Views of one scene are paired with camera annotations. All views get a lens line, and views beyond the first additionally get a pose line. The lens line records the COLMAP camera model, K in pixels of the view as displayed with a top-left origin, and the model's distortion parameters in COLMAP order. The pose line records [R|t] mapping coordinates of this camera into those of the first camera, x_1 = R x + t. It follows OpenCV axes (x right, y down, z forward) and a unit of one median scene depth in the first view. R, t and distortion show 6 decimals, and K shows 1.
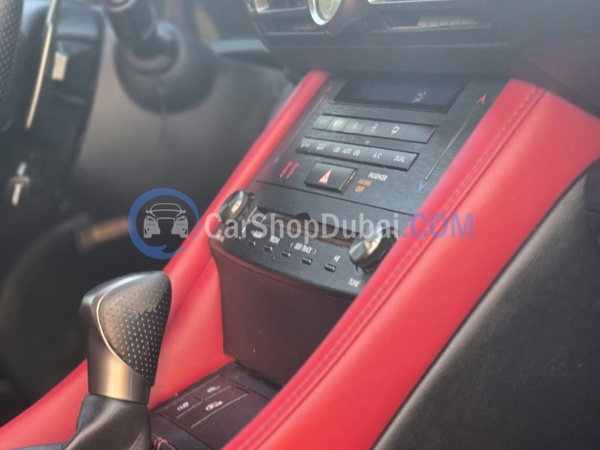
lens RADIAL K [[1597.3, 0, 331.1], [0, 1597.3, 225.1], [0, 0, 1]] dist [-1.267995, 25.111416]
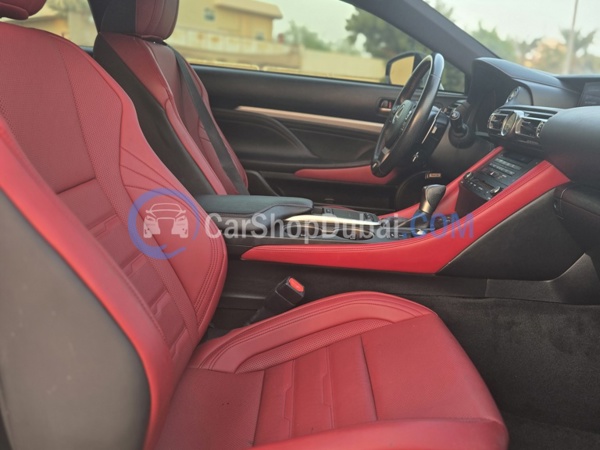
lens RADIAL K [[535.3, 0, 300.0], [0, 535.3, 225.0], [0, 0, 1]] dist [0.070356, 0.000917]
pose [[0.894750, 0.286759, -0.342333, 0.062845], [-0.252760, 0.957177, 0.141156, 0.023599], [0.368151, -0.039771, 0.928915, -0.431098]]
